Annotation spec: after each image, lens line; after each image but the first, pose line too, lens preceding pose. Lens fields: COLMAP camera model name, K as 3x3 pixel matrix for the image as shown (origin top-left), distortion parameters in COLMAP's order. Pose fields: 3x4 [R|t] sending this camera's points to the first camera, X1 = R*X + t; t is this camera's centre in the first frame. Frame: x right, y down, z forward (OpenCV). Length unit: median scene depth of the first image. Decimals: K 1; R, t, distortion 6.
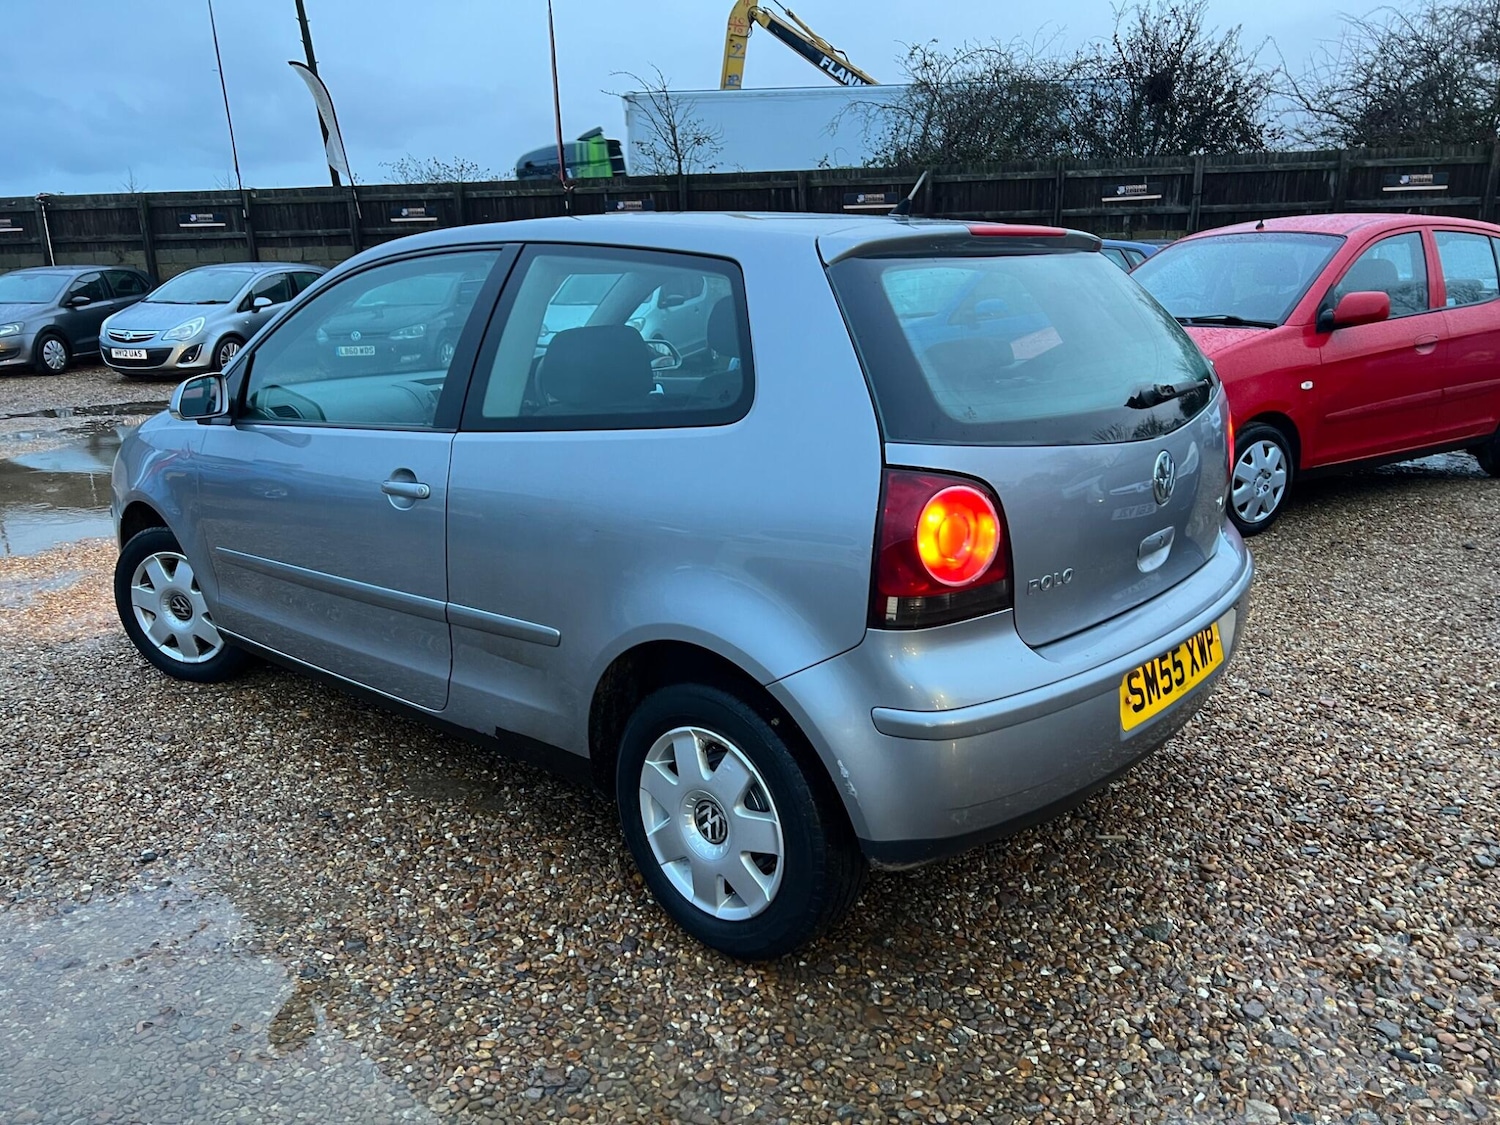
lens RADIAL K [[1146.6, 0, 749.7], [0, 1146.6, 550.5], [0, 0, 1]] dist [0.066350, -0.074202]
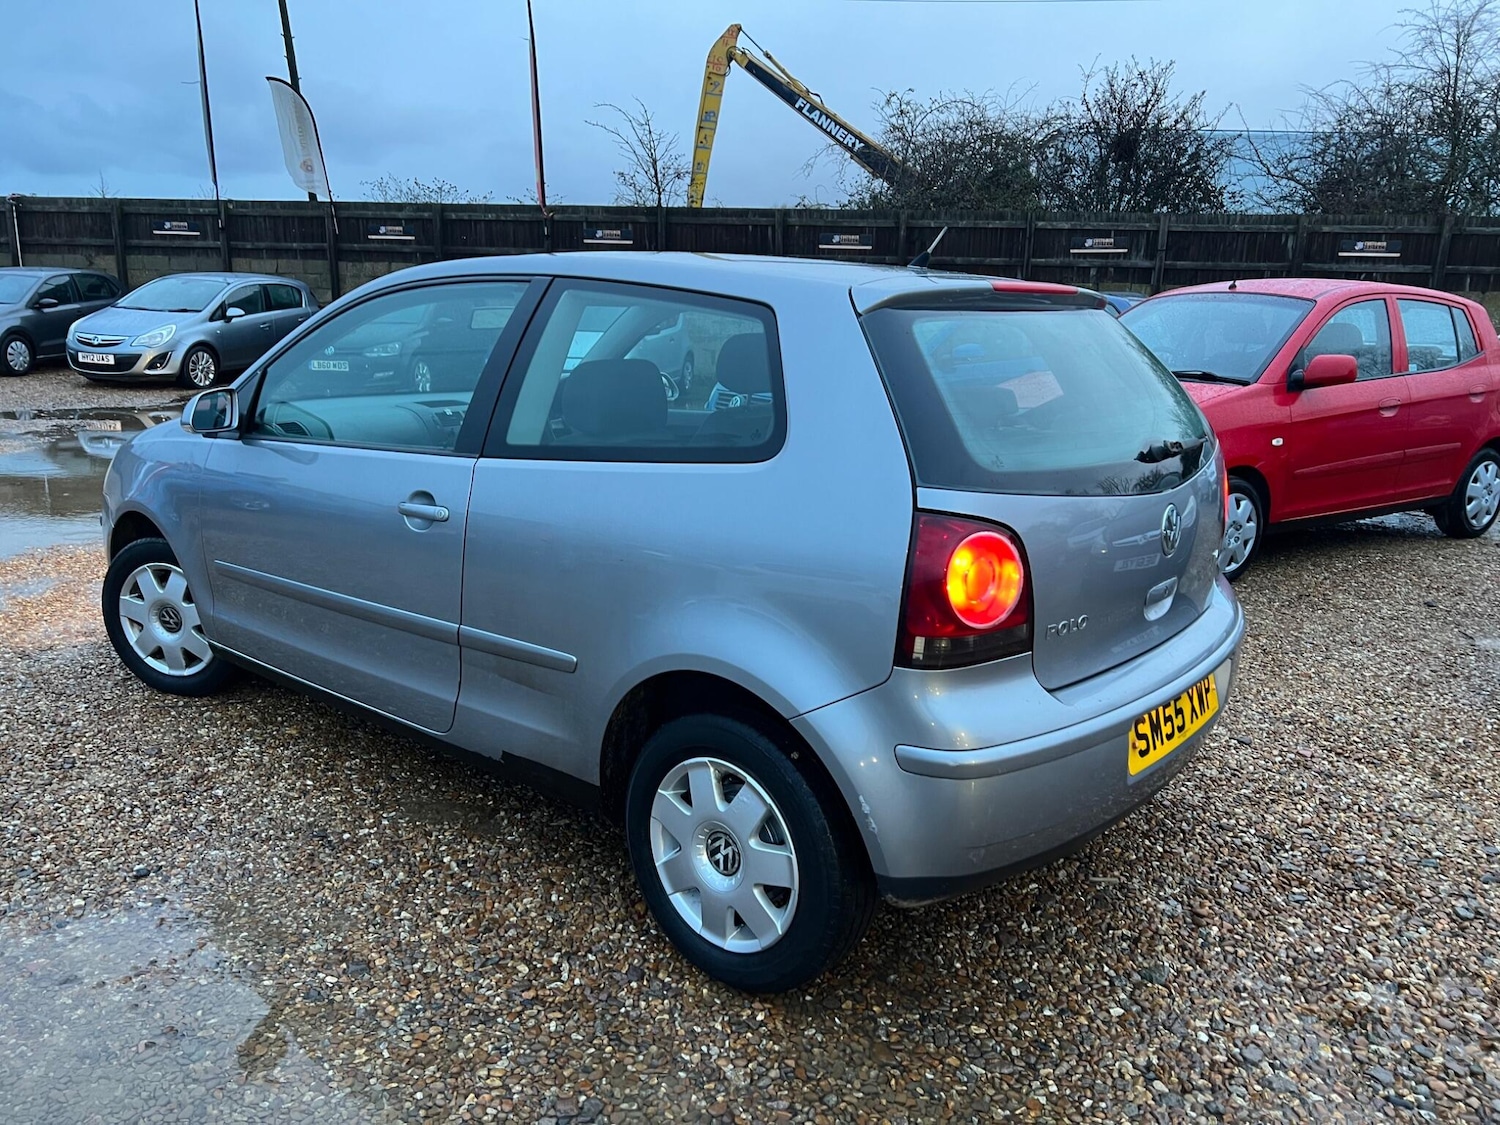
lens RADIAL K [[1146.6, 0, 747.0], [0, 1146.6, 531.0], [0, 0, 1]] dist [0.066350, -0.074202]
pose [[0.998607, 0.038672, 0.035909, -0.050062], [-0.037130, 0.998400, -0.042654, -0.003381], [-0.037501, 0.041261, 0.998444, -0.018436]]
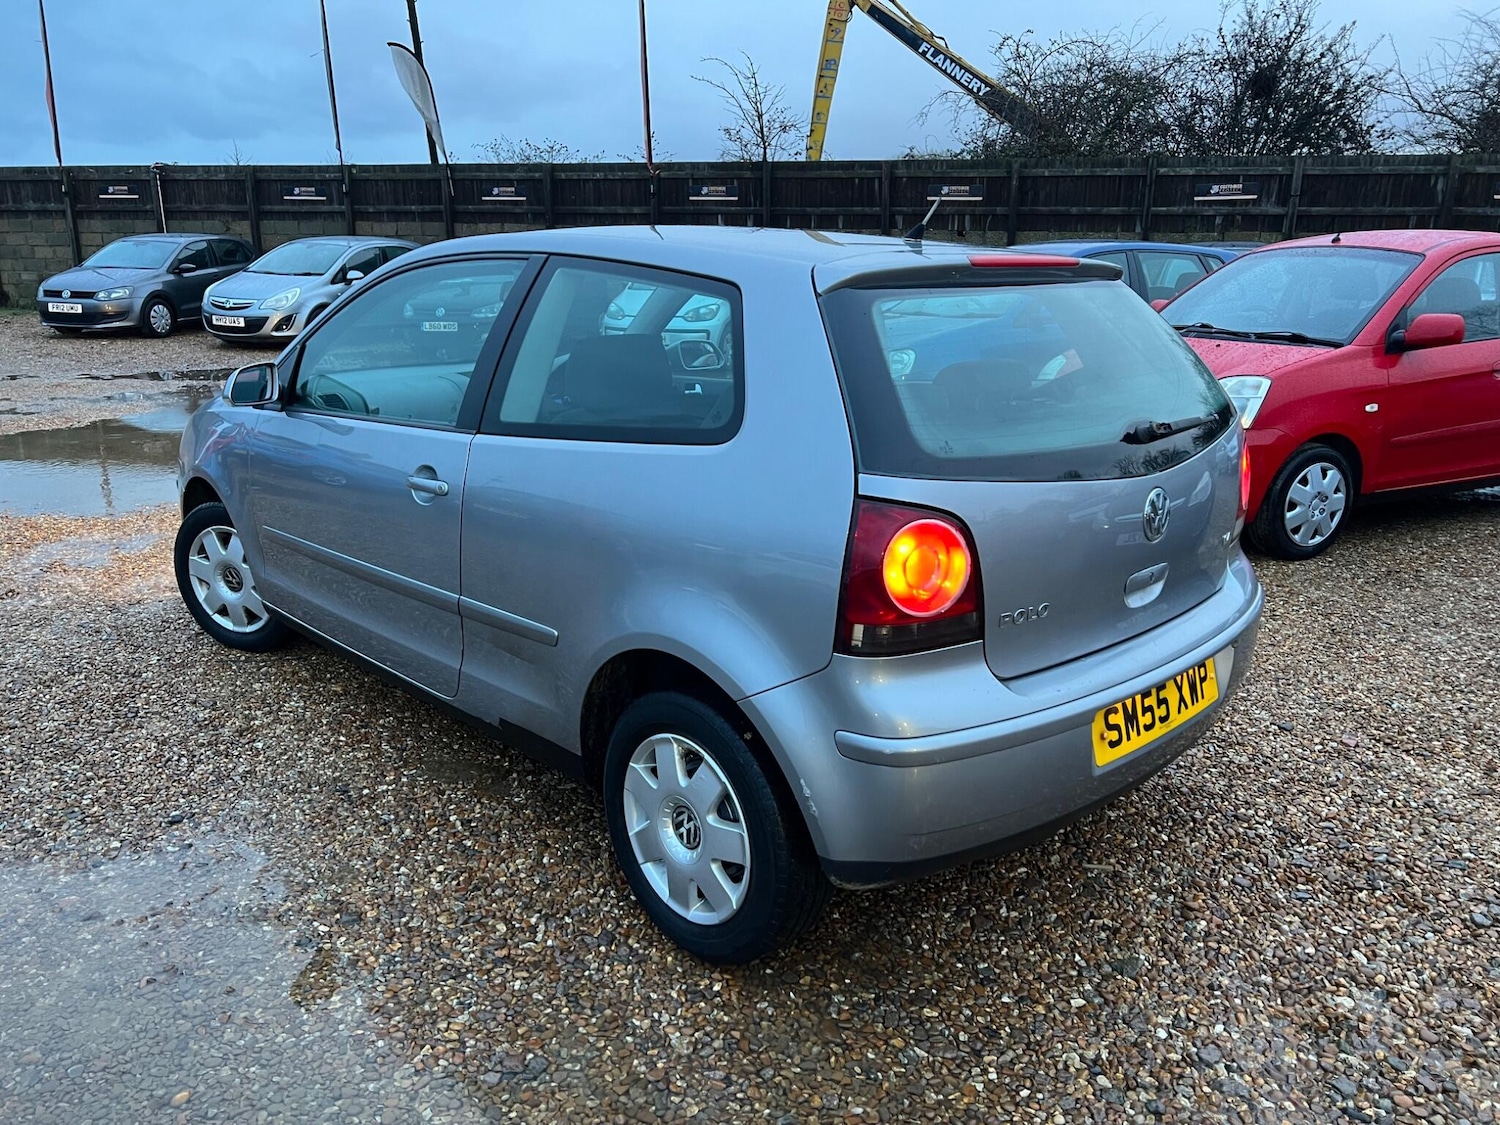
lens RADIAL K [[1146.6, 0, 740.0], [0, 1146.6, 535.5], [0, 0, 1]] dist [0.066350, -0.074202]
pose [[0.995787, 0.051002, -0.076201, 0.065769], [-0.050753, 0.998698, 0.005201, -0.027345], [0.076367, -0.001312, 0.997079, -0.020322]]
